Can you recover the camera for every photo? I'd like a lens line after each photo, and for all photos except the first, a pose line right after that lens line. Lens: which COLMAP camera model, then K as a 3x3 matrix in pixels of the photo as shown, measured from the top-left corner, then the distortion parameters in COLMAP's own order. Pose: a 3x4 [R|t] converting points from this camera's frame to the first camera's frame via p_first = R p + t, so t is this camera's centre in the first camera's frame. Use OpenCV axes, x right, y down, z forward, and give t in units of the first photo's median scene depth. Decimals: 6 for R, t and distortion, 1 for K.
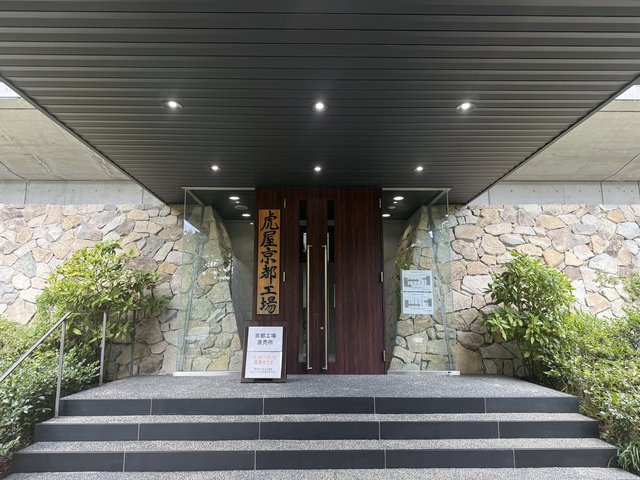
lens RADIAL K [[463.7, 0, 319.9], [0, 463.7, 240.3], [0, 0, 1]] dist [0.000788, -0.001406]
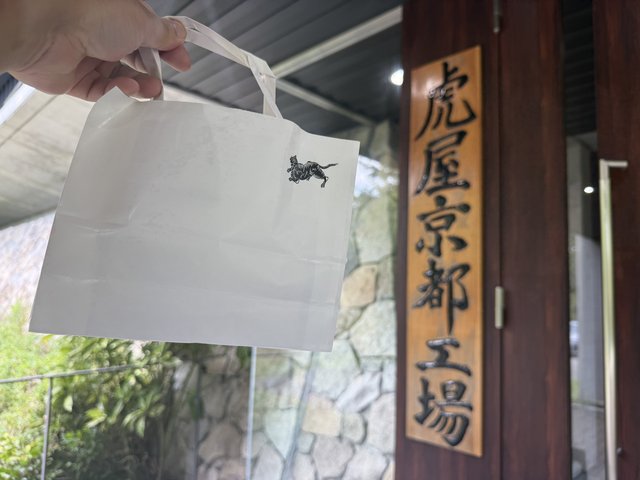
lens RADIAL K [[463.7, 0, 321.9], [0, 463.7, 240.4], [0, 0, 1]] dist [0.000788, -0.001406]
pose [[0.699793, -0.047762, -0.712747, 0.032873], [0.083166, 0.996425, 0.014884, 0.032037], [0.709488, -0.069692, 0.701263, 0.761884]]
